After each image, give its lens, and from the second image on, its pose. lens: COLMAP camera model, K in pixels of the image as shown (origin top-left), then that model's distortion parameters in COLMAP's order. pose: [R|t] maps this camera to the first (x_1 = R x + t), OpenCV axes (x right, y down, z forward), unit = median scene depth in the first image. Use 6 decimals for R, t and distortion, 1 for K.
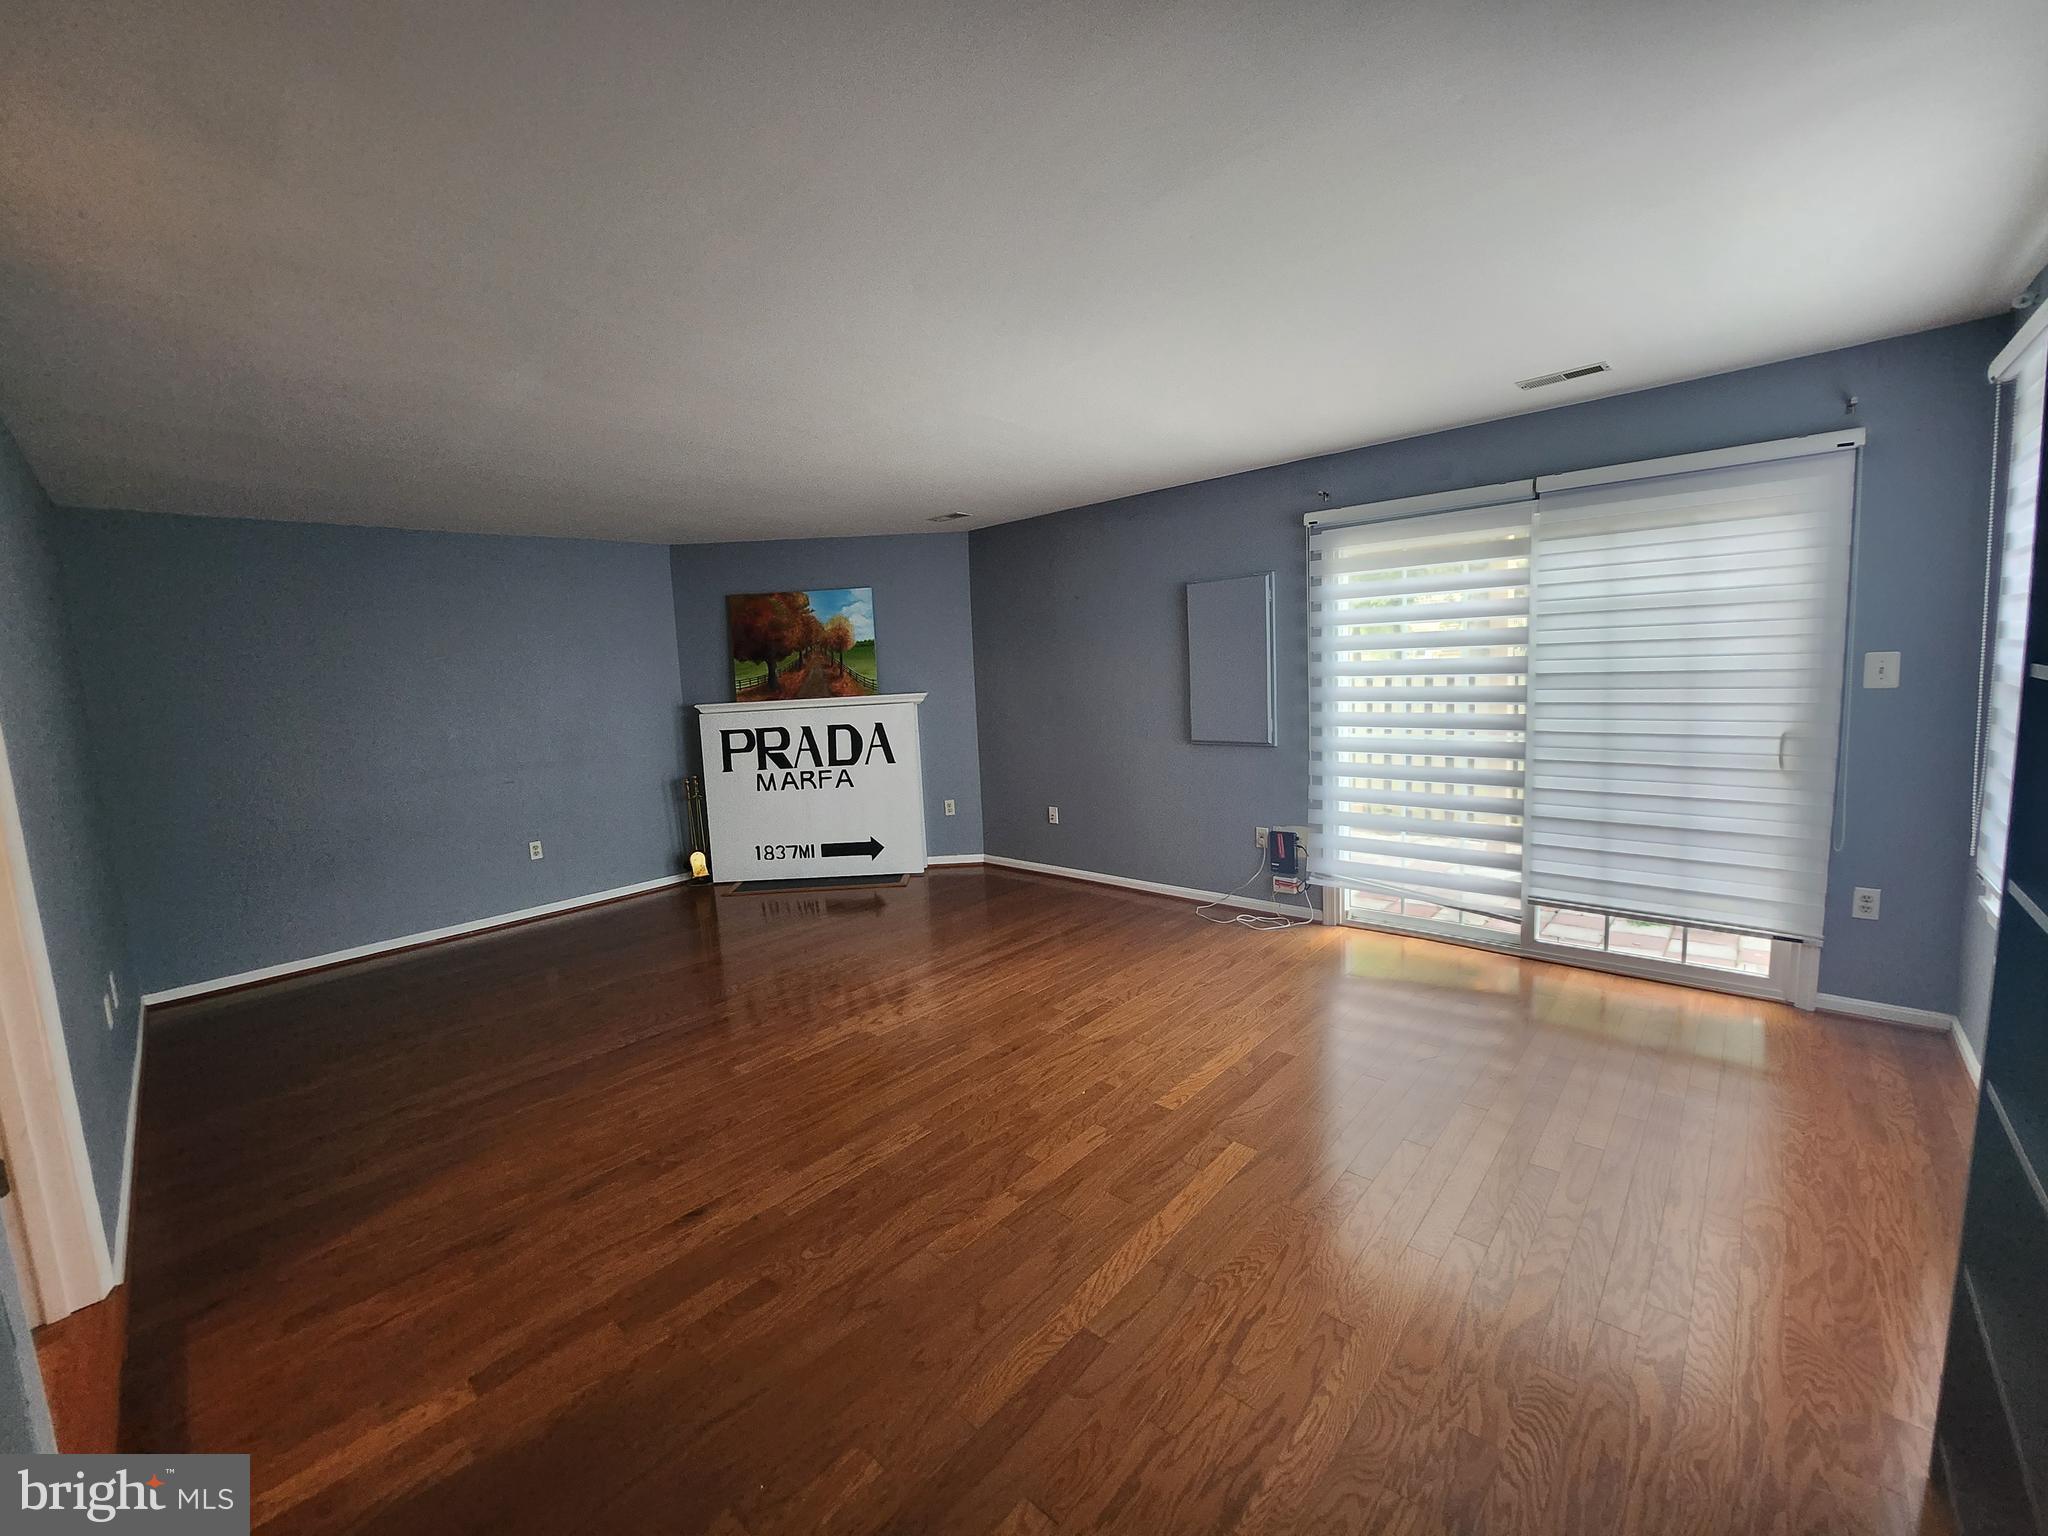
lens RADIAL K [[821.7, 0, 1014.9], [0, 821.7, 764.7], [0, 0, 1]] dist [-0.014820, -0.000220]
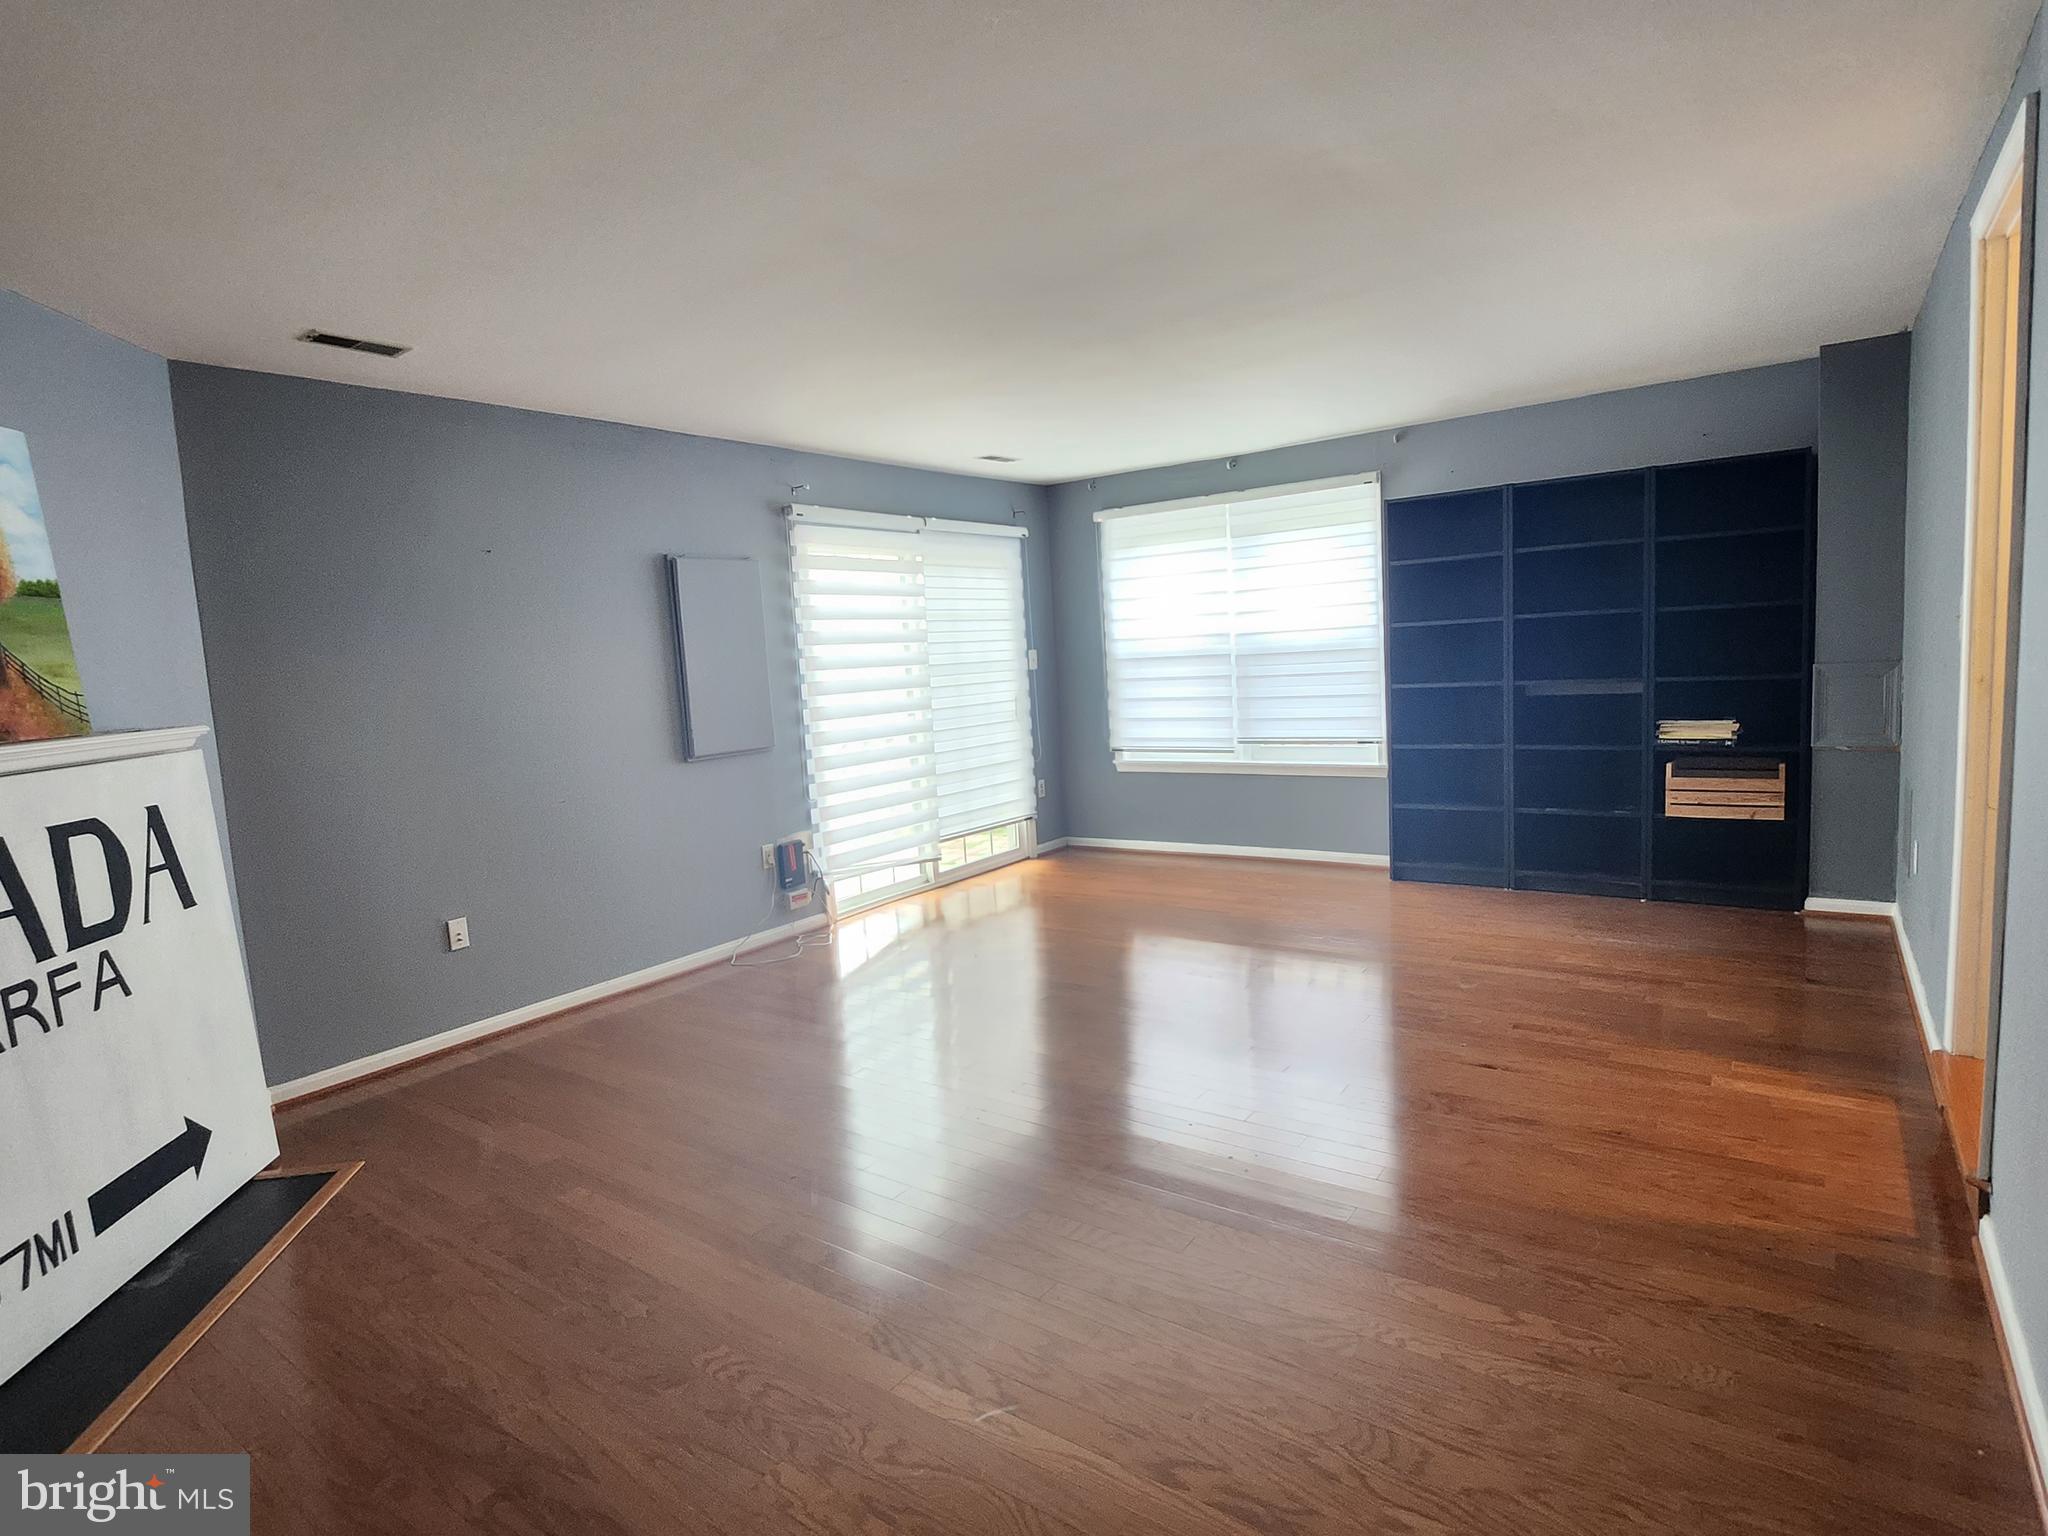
lens RADIAL K [[1075.0, 0, 1018.3], [0, 1075.0, 771.8], [0, 0, 1]] dist [-0.019716, 0.001362]
pose [[-0.116419, -0.057912, 0.991510, -0.889791], [0.180416, 0.980457, 0.078450, -0.043212], [-0.976676, 0.188018, -0.103695, 0.865854]]
